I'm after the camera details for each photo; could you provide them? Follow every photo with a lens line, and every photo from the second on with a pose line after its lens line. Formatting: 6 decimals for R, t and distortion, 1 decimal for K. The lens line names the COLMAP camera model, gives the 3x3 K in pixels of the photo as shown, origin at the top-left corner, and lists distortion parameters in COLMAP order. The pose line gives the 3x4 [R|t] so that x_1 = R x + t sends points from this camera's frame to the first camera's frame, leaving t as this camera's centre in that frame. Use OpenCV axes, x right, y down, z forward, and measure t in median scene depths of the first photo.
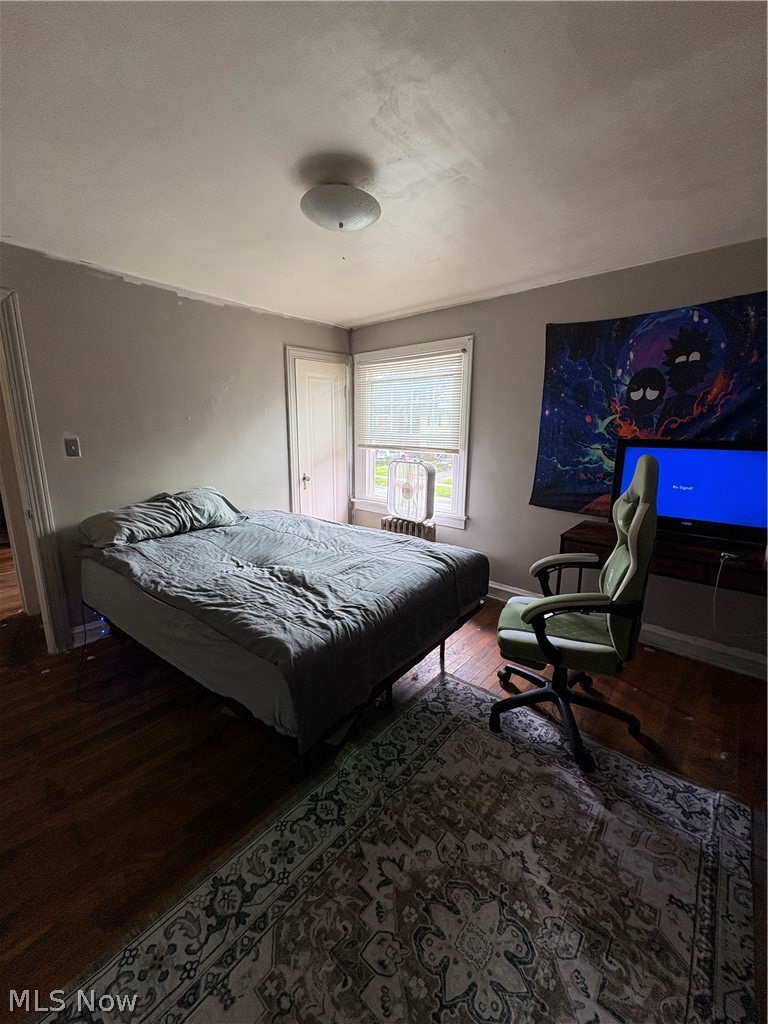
lens RADIAL K [[407.9, 0, 384.0], [0, 407.9, 512.0], [0, 0, 1]] dist [0.000342, -0.000561]
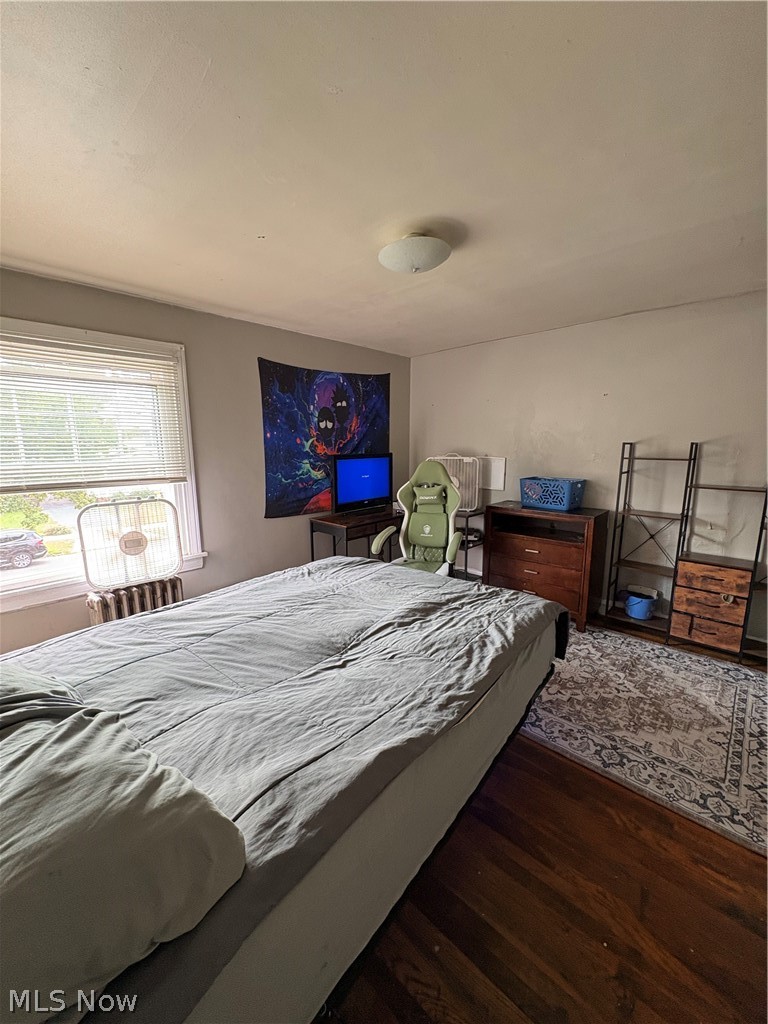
lens RADIAL K [[407.9, 0, 384.0], [0, 407.9, 512.0], [0, 0, 1]] dist [0.000342, -0.000561]
pose [[0.030940, -0.174348, 0.984198, -0.971700], [0.214404, 0.962906, 0.163836, -0.201765], [-0.976255, 0.205947, 0.067173, 0.851090]]
